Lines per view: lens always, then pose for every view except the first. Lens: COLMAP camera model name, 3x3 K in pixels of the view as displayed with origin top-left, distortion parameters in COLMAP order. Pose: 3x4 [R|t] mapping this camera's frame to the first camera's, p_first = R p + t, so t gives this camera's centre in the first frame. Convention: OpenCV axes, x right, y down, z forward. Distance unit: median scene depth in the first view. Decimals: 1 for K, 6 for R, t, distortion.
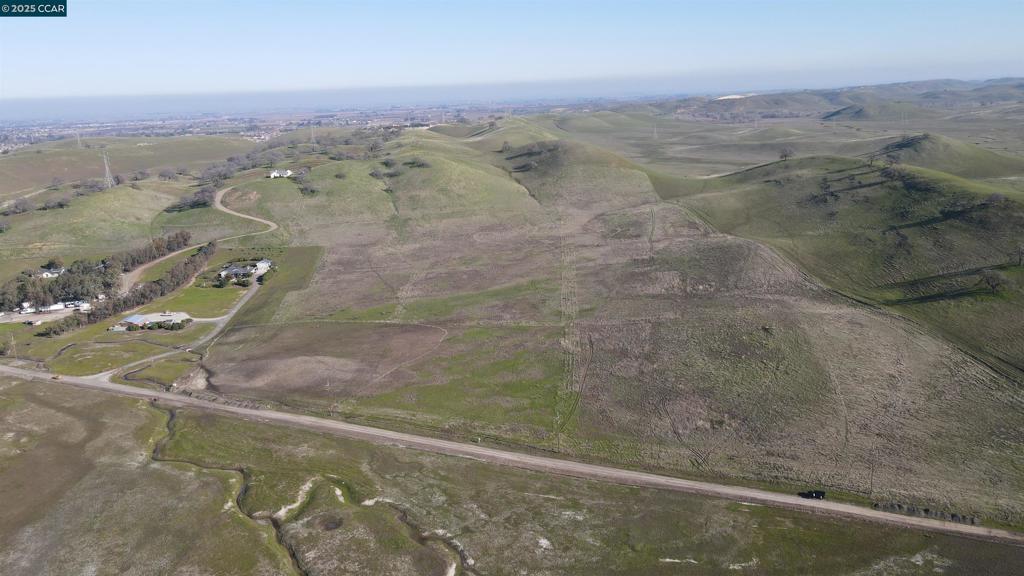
lens RADIAL K [[754.7, 0, 510.0], [0, 754.7, 285.5], [0, 0, 1]] dist [-0.003071, 0.031302]
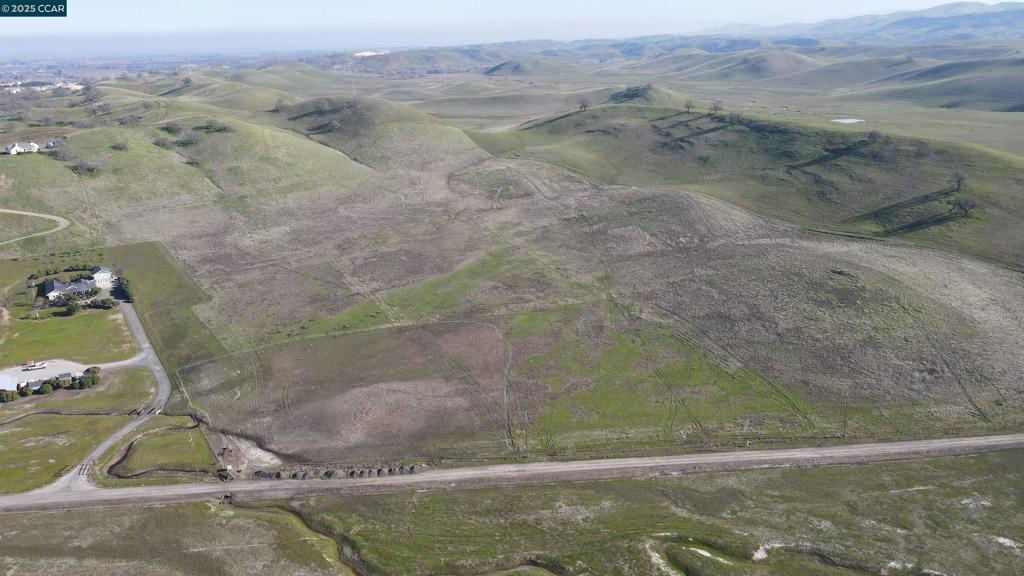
lens RADIAL K [[754.7, 0, 510.0], [0, 754.7, 285.5], [0, 0, 1]] dist [-0.003071, 0.031302]
pose [[0.882912, -0.132996, 0.450309, -0.285025], [0.109192, 0.990911, 0.078569, -0.029352], [-0.456665, -0.020199, 0.889409, 0.170520]]
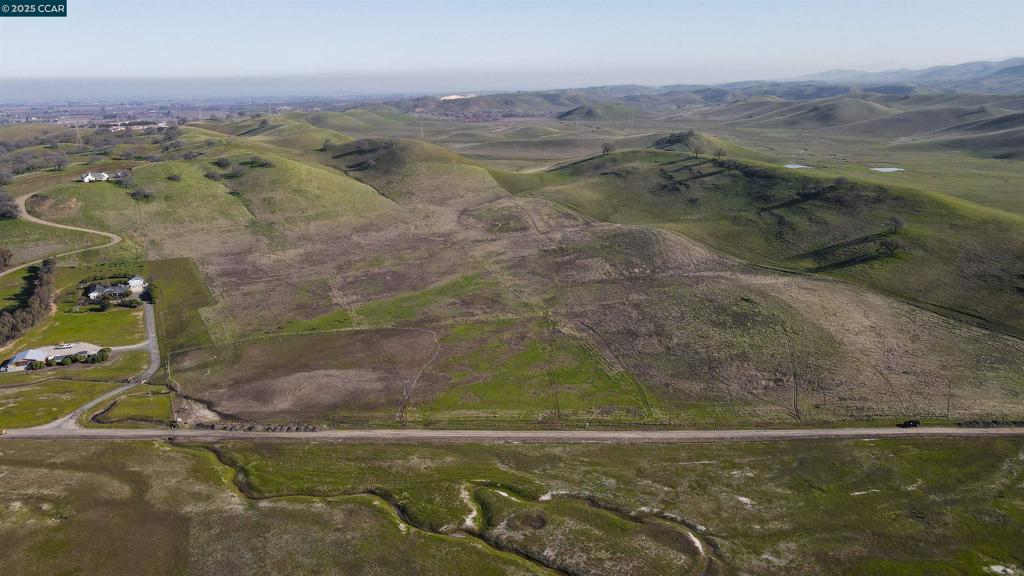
lens RADIAL K [[768.1, 0, 509.9], [0, 768.1, 286.5], [0, 0, 1]] dist [-0.003719, 0.033709]
pose [[0.932238, -0.073558, 0.354289, -0.221985], [0.074292, 0.997170, 0.011548, -0.000597], [-0.354136, 0.015555, 0.935065, 0.029957]]
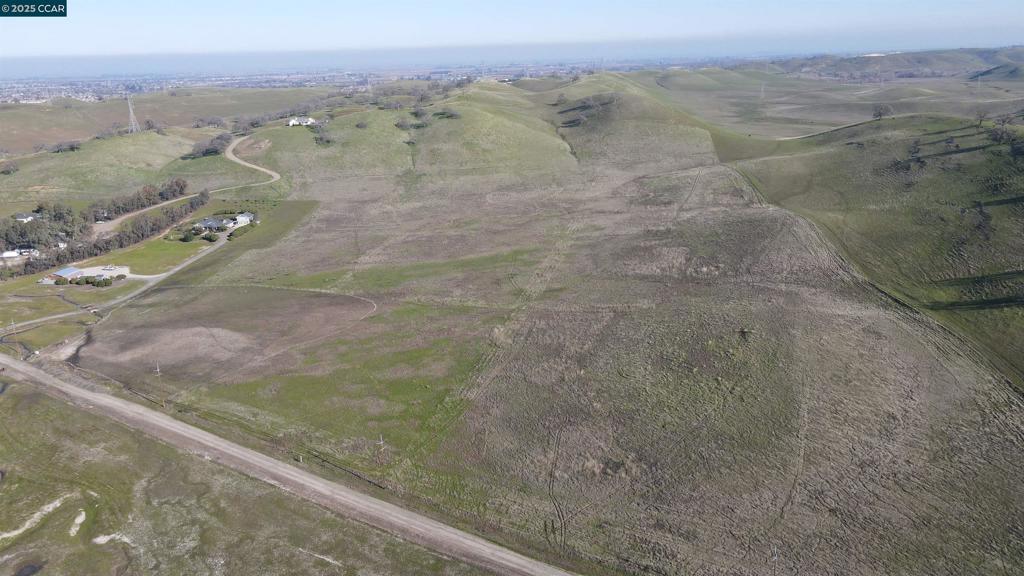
lens RADIAL K [[754.7, 0, 510.0], [0, 754.7, 285.5], [0, 0, 1]] dist [-0.003071, 0.031302]
pose [[0.987115, 0.054973, -0.150275, 0.124241], [-0.047285, 0.997406, 0.054264, -0.010416], [0.152868, -0.046459, 0.987154, 0.128218]]
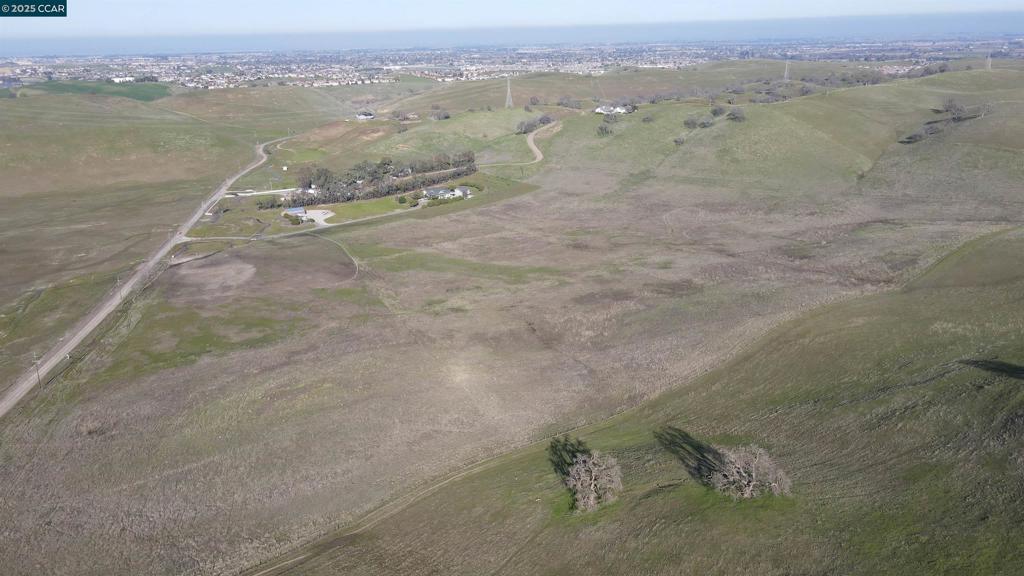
lens RADIAL K [[754.7, 0, 510.0], [0, 754.7, 285.5], [0, 0, 1]] dist [-0.003071, 0.031302]
pose [[0.561978, 0.284707, -0.776609, 0.545805], [-0.205803, 0.957498, 0.202096, -0.122305], [0.801140, 0.046255, 0.596687, 0.384533]]
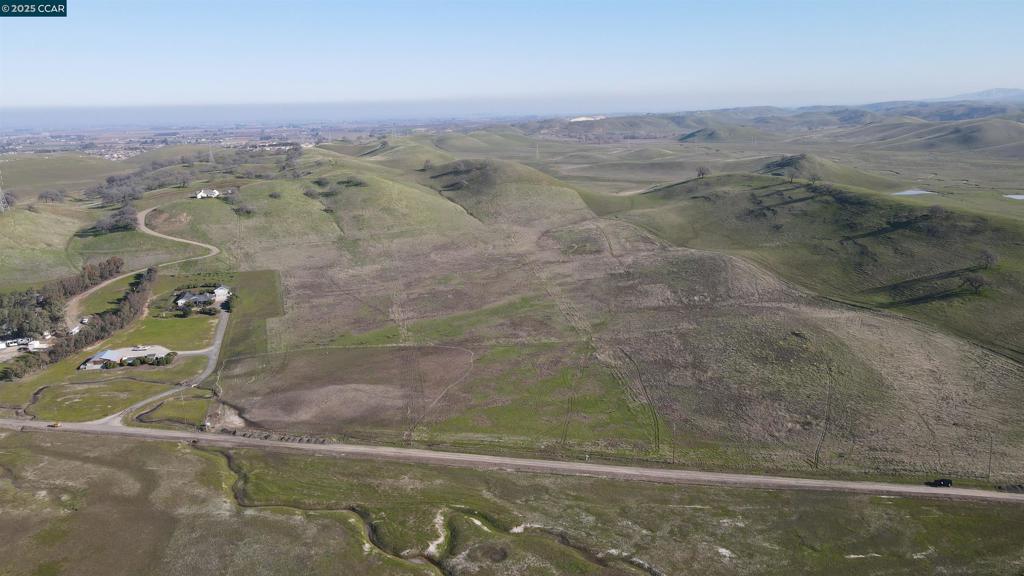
lens RADIAL K [[754.7, 0, 510.0], [0, 754.7, 285.5], [0, 0, 1]] dist [-0.003071, 0.031302]
pose [[0.980407, -0.031136, 0.194504, -0.146876], [0.036153, 0.999097, -0.022297, -0.000835], [-0.193635, 0.028892, 0.980648, 0.019704]]
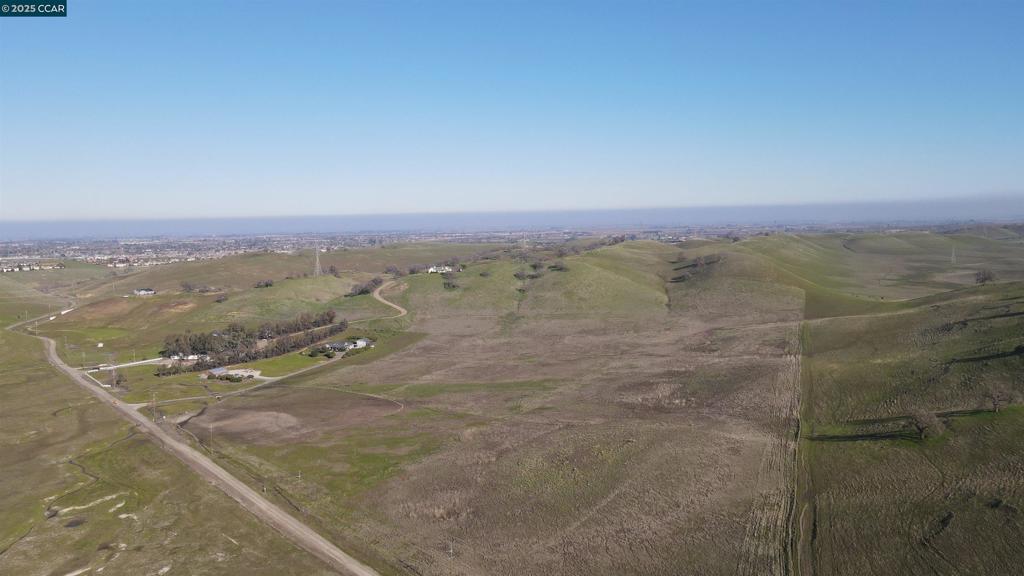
lens RADIAL K [[754.7, 0, 510.0], [0, 754.7, 285.5], [0, 0, 1]] dist [-0.003071, 0.031302]
pose [[0.899818, 0.056634, -0.432575, 0.335658], [-0.121734, 0.984749, -0.124299, 0.001794], [0.418938, 0.164505, 0.892989, 0.052383]]
